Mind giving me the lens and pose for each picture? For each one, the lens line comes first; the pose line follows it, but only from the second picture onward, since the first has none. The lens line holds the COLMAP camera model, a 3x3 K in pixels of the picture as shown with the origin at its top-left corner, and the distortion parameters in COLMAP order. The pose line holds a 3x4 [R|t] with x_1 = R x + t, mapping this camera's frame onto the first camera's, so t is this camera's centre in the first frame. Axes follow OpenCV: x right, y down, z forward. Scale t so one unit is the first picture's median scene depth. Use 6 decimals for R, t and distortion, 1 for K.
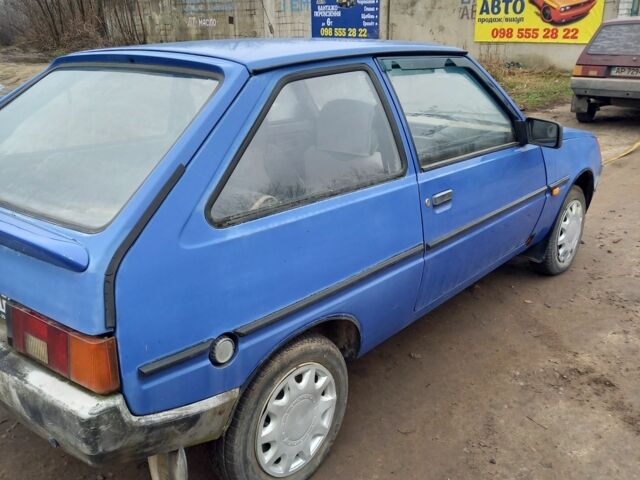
lens RADIAL K [[618.8, 0, 320.4], [0, 618.8, 239.3], [0, 0, 1]] dist [0.014904, 0.000000]
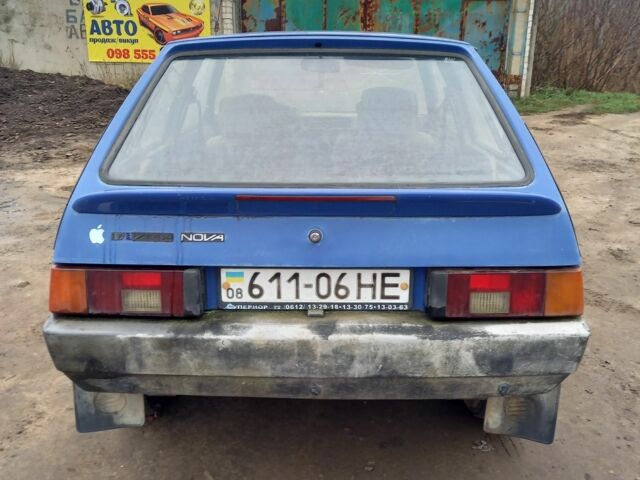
lens RADIAL K [[618.8, 0, 319.7], [0, 618.8, 241.9], [0, 0, 1]] dist [0.014904, 0.000000]
pose [[0.766877, -0.167909, 0.619441, -0.133164], [0.189209, 0.981422, 0.031786, -0.001480], [-0.613270, 0.092828, 0.784400, 0.034960]]
